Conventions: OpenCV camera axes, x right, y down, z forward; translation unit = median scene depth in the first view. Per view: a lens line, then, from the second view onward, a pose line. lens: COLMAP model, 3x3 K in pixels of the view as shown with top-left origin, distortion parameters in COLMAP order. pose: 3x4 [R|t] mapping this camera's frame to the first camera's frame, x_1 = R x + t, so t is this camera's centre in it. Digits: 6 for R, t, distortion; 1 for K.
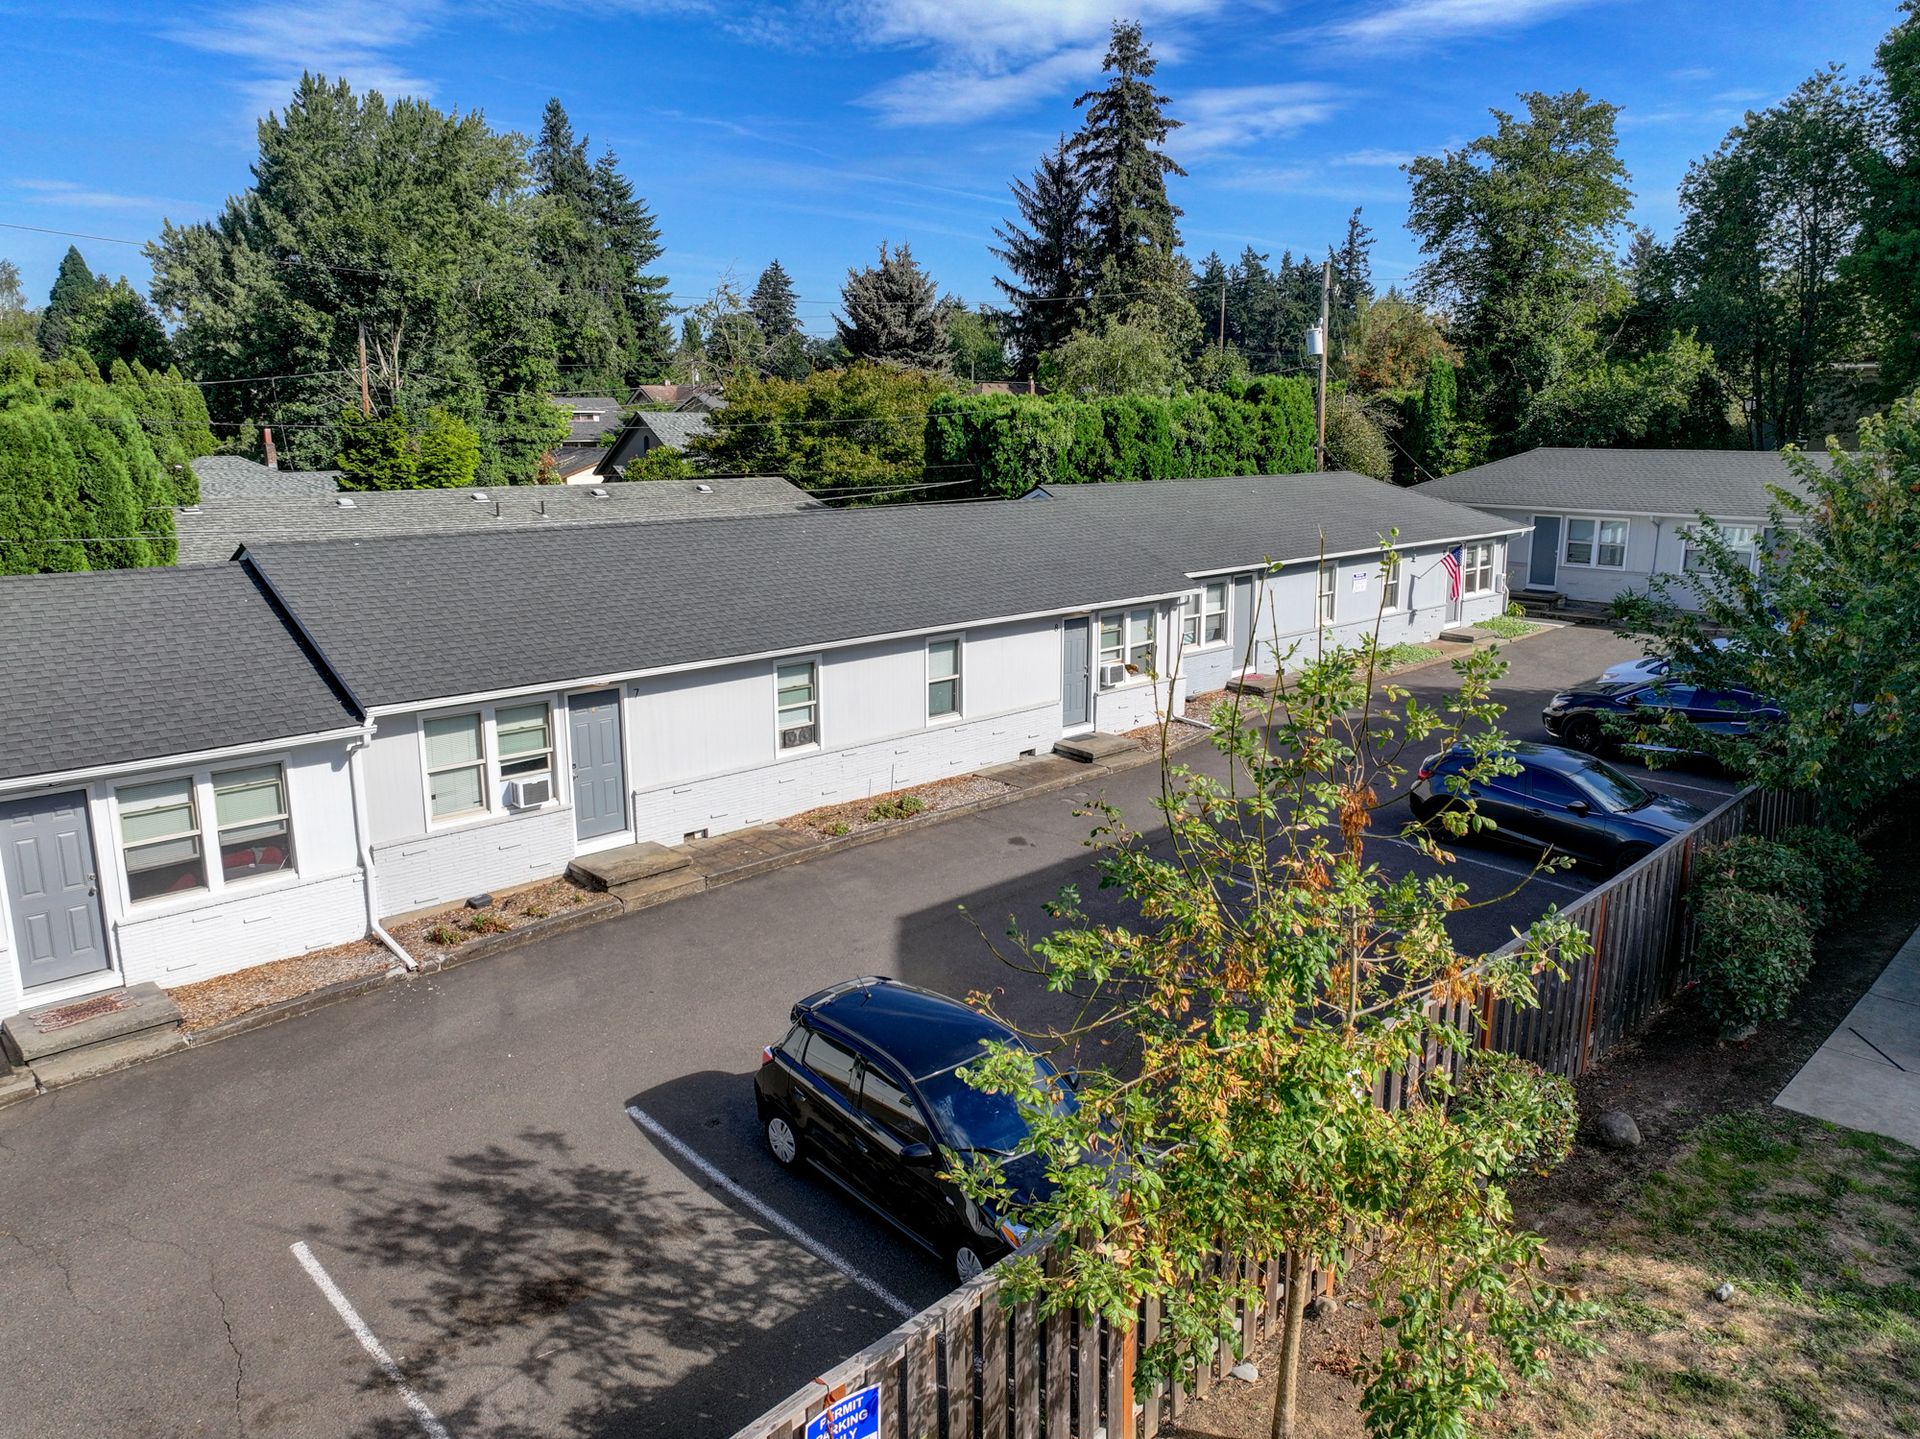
lens RADIAL K [[1350.2, 0, 962.3], [0, 1350.2, 716.8], [0, 0, 1]] dist [-0.000673, 0.009271]
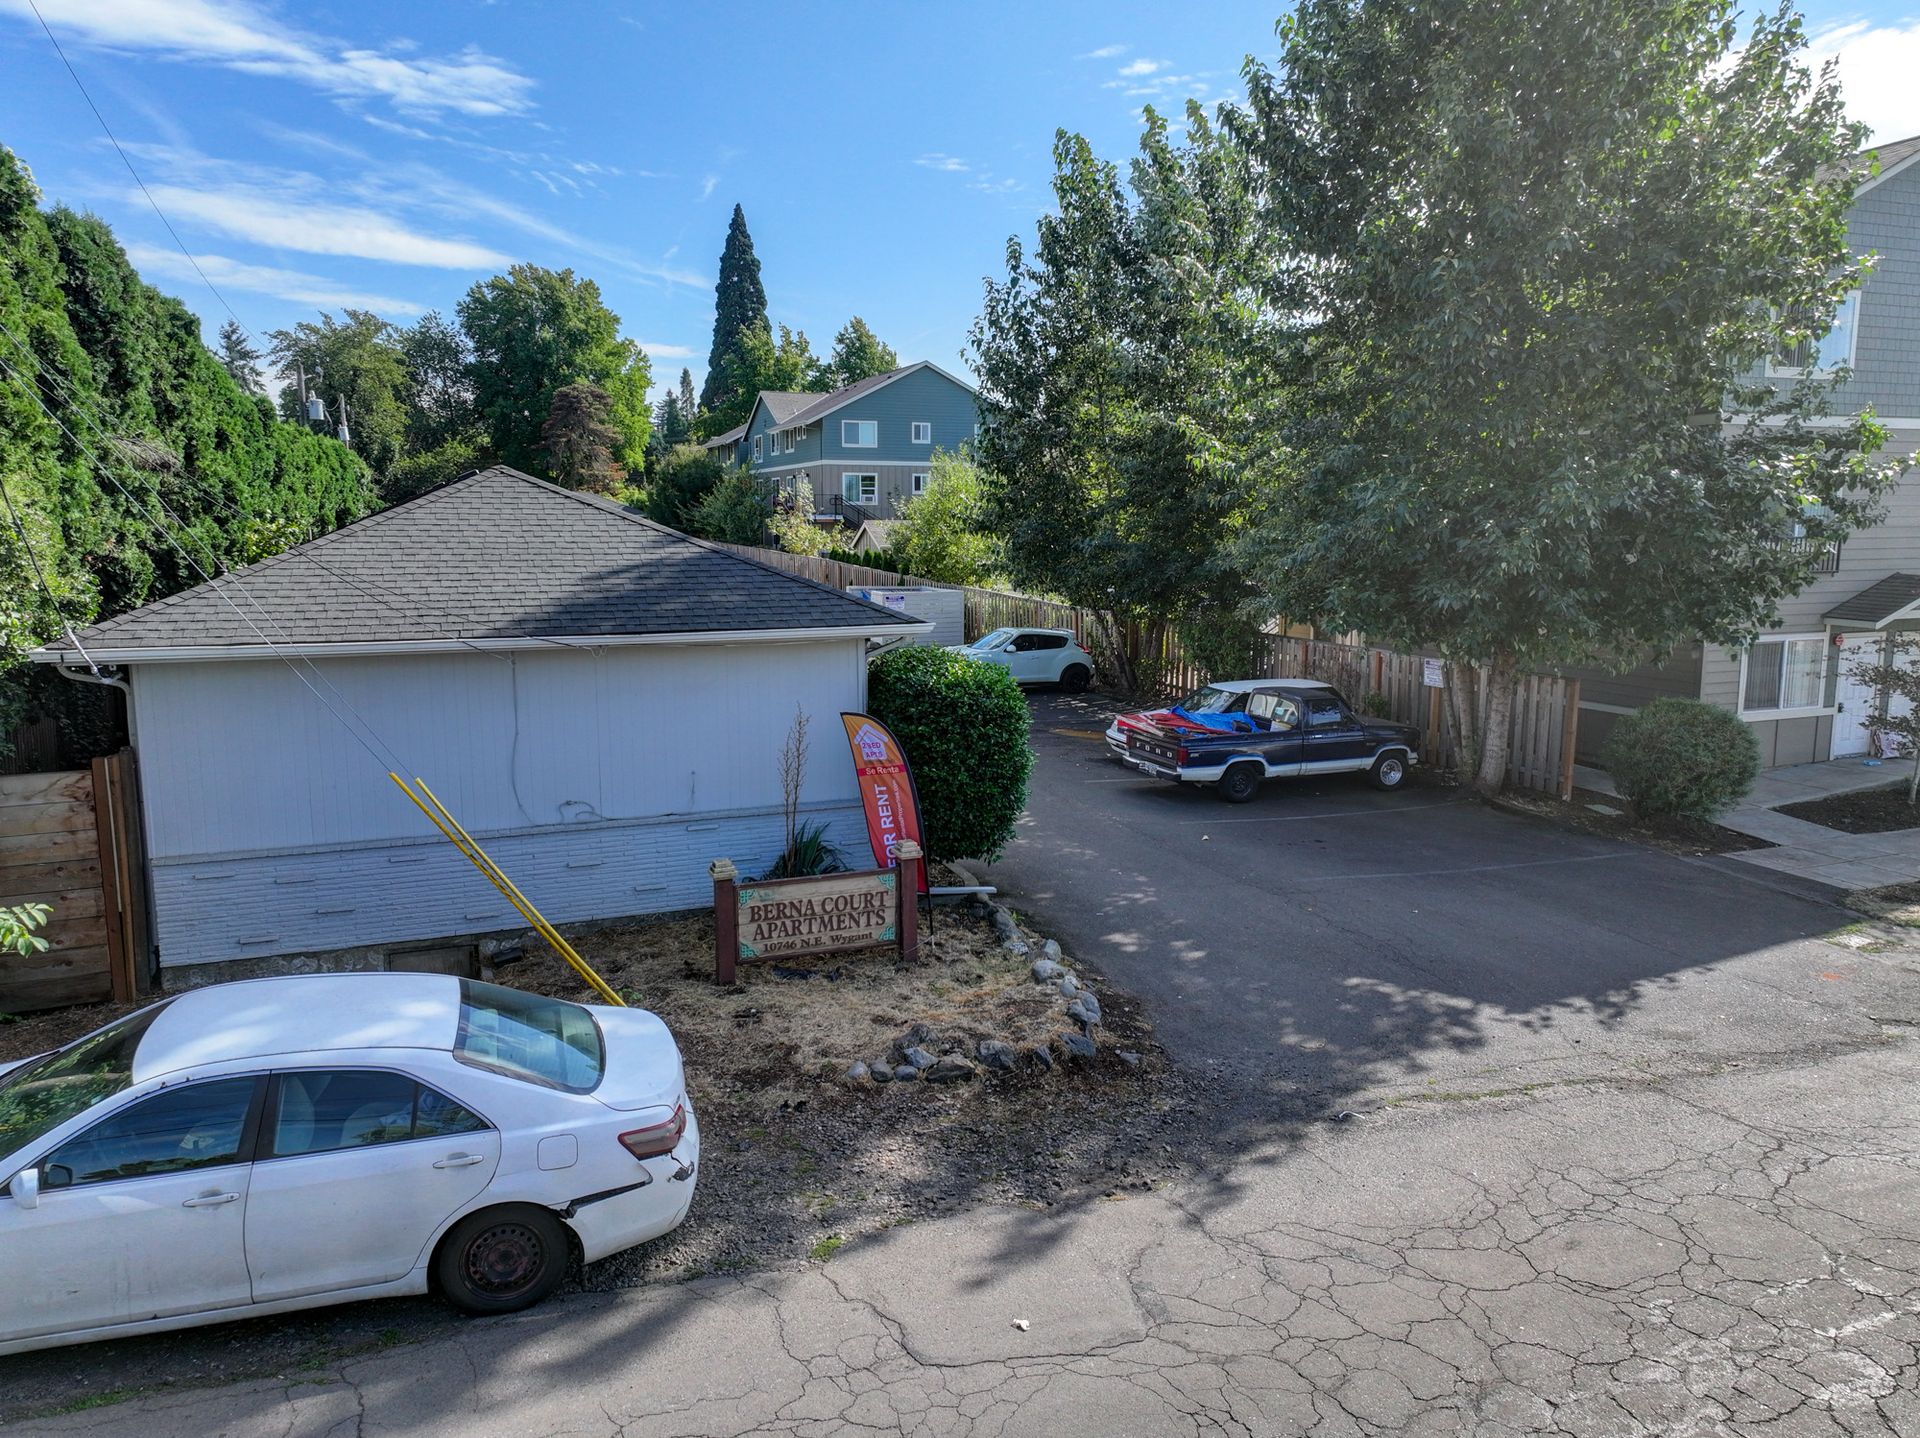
lens RADIAL K [[1350.2, 0, 973.7], [0, 1350.2, 703.5], [0, 0, 1]] dist [-0.000673, 0.009271]
pose [[0.373042, -0.126864, 0.919100, -0.995416], [0.200715, 0.978185, 0.053554, 0.144999], [-0.905844, 0.164499, 0.390367, -0.418010]]
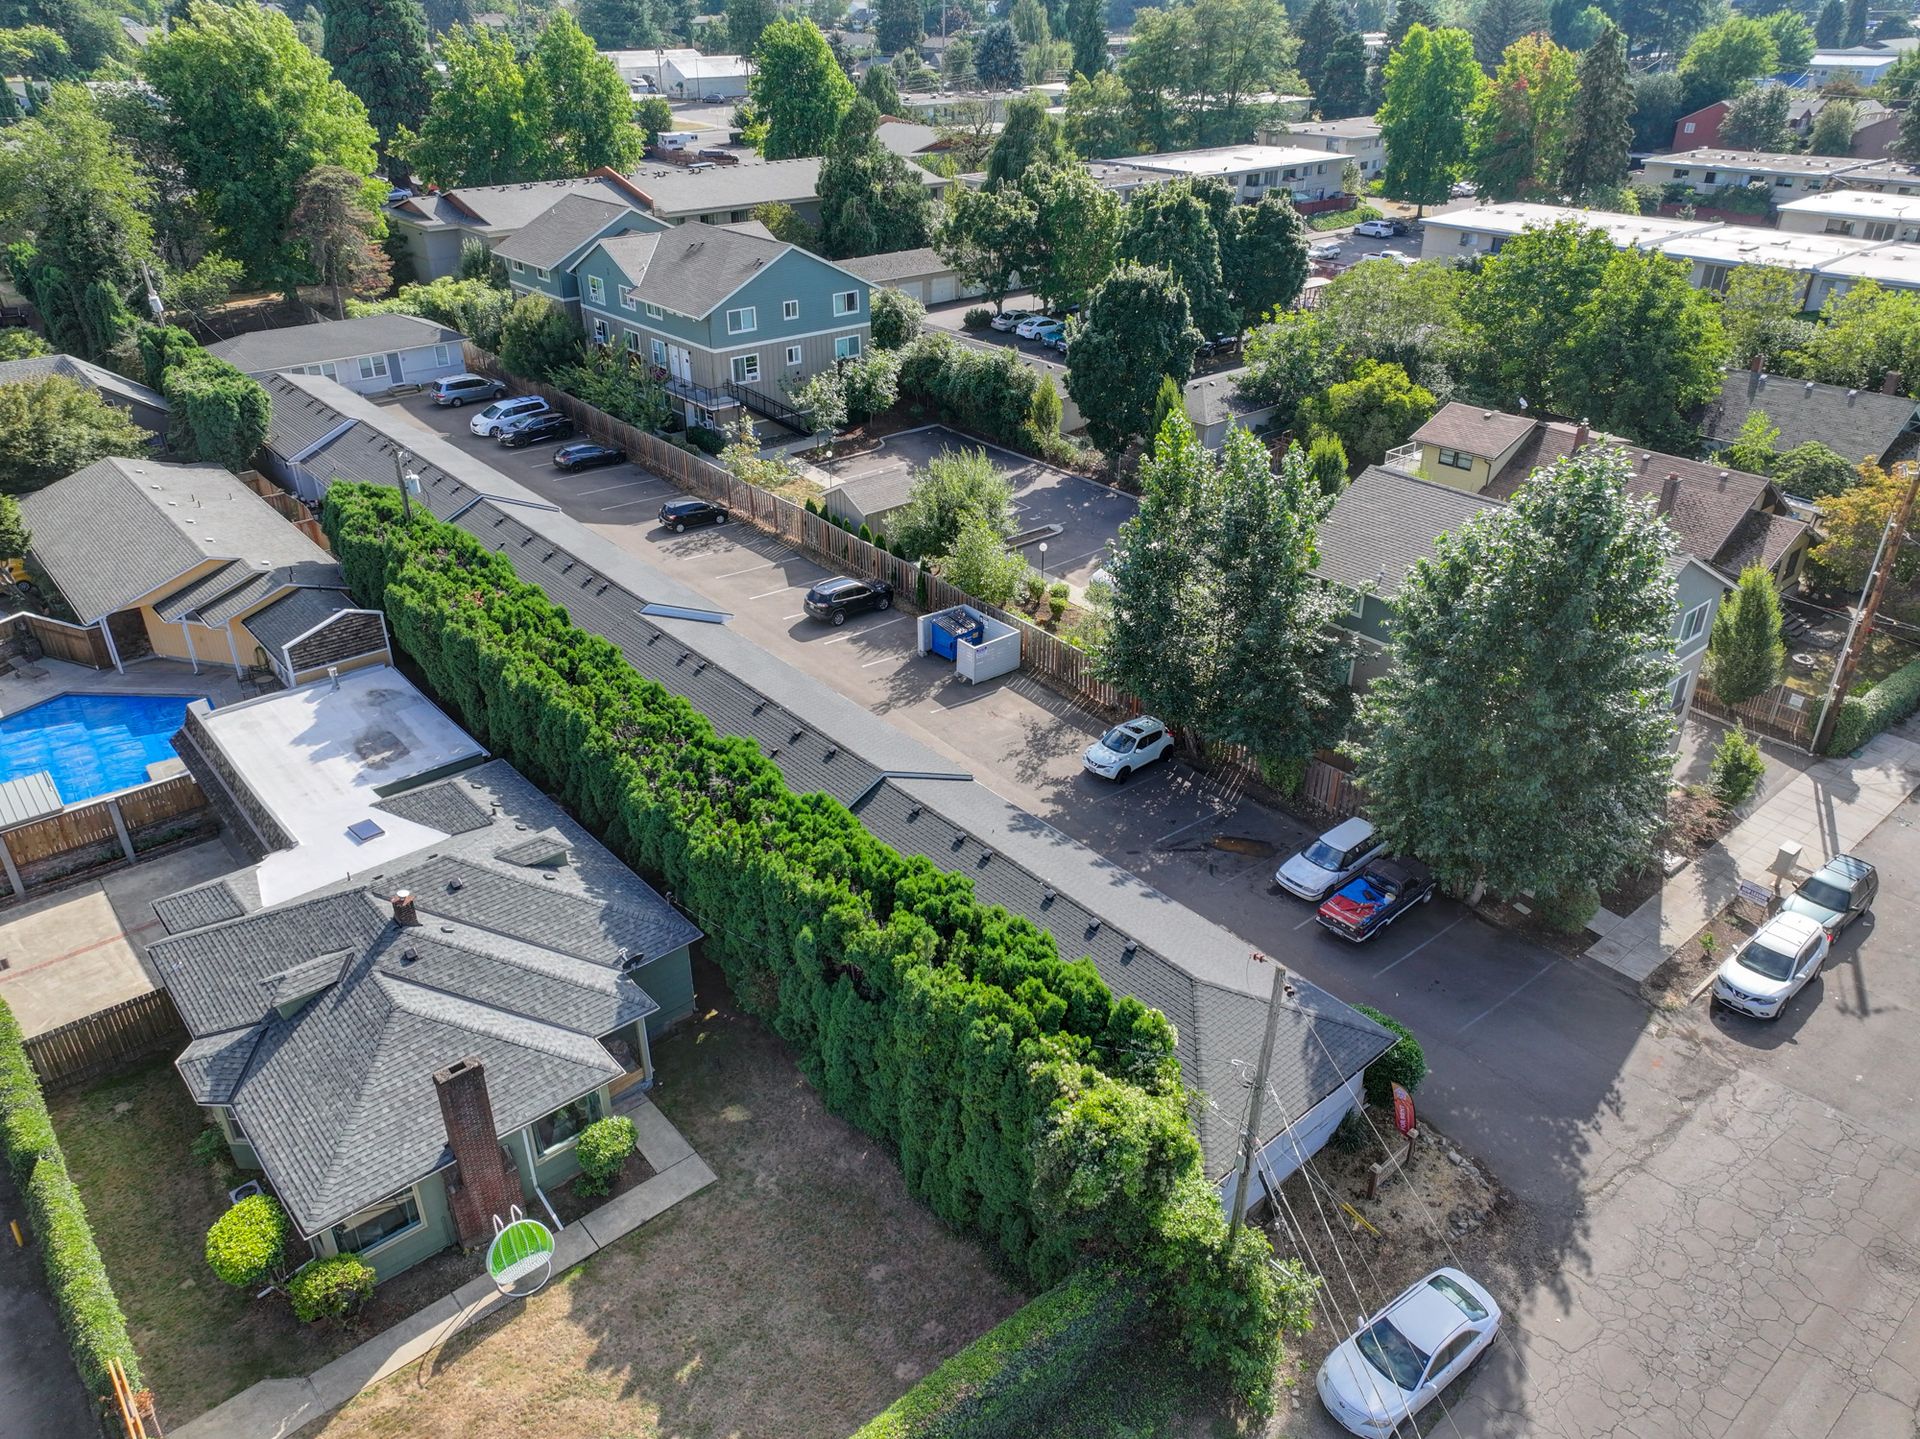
lens RADIAL K [[1350.2, 0, 969.7], [0, 1350.2, 703.6], [0, 0, 1]] dist [-0.000673, 0.009271]
pose [[0.062520, -0.472162, 0.879292, -1.268531], [0.213140, 0.867007, 0.450410, -0.322827], [-0.975019, 0.159253, 0.154842, -0.243374]]
